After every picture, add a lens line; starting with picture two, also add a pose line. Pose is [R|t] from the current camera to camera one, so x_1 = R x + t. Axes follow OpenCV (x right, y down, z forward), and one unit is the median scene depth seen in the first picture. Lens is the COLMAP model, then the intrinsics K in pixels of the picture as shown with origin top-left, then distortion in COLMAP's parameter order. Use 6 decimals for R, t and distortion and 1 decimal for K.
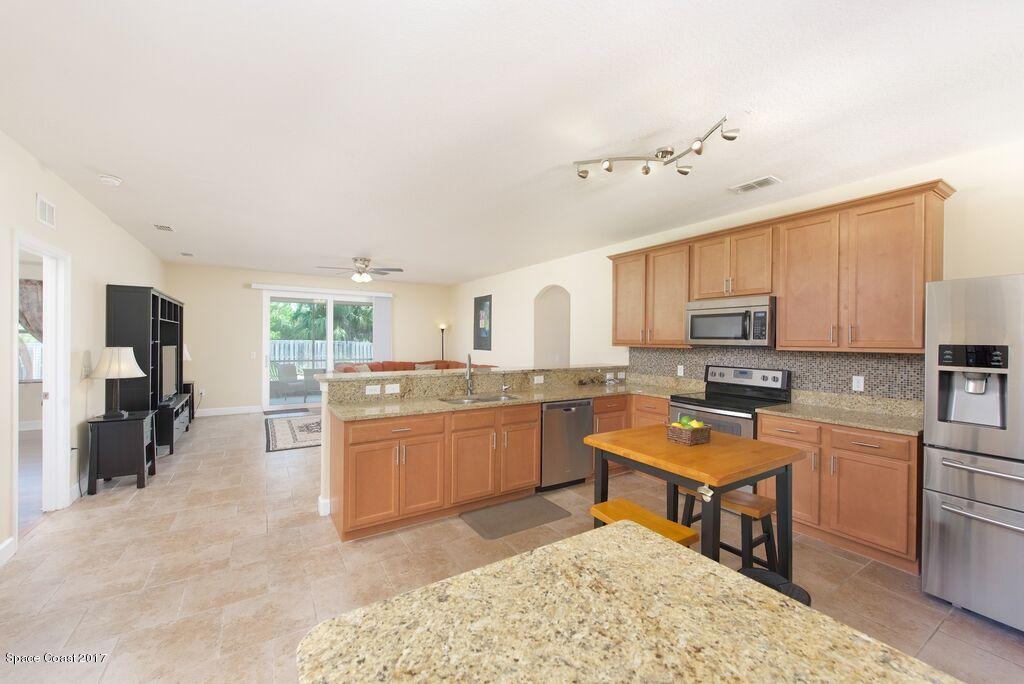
lens RADIAL K [[400.3, 0, 508.8], [0, 400.3, 342.7], [0, 0, 1]] dist [-0.002551, -0.000050]
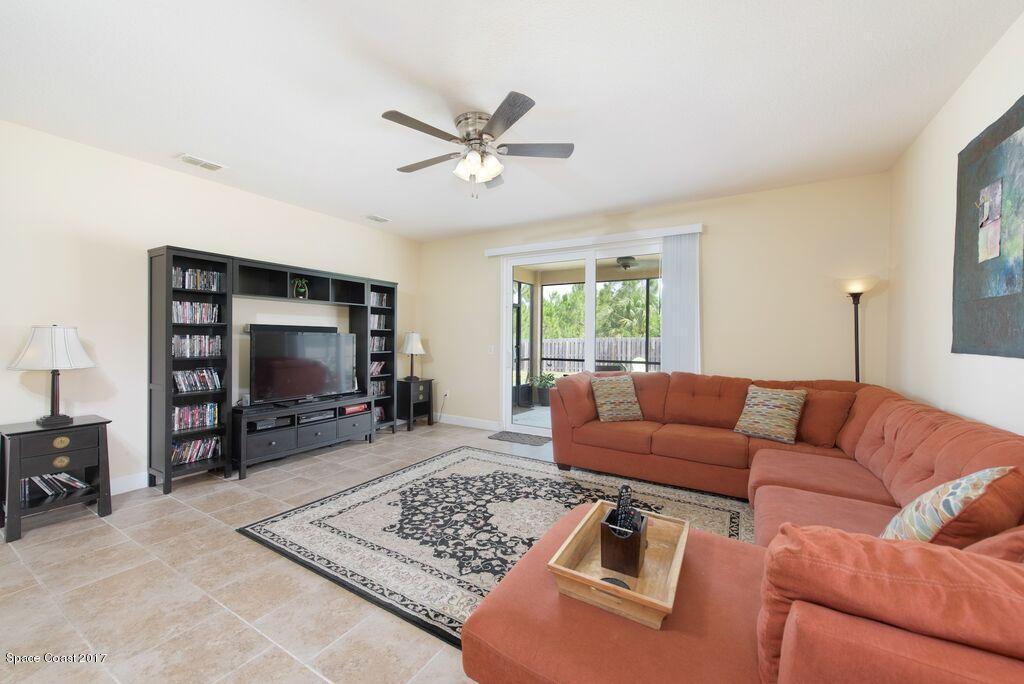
lens RADIAL K [[400.3, 0, 510.1], [0, 400.3, 340.8], [0, 0, 1]] dist [-0.002551, -0.000050]
pose [[0.455847, 0.002658, -0.890054, 0.029384], [-0.009036, 0.999958, -0.001642, 0.029160], [0.890012, 0.008791, 0.455852, 1.366441]]
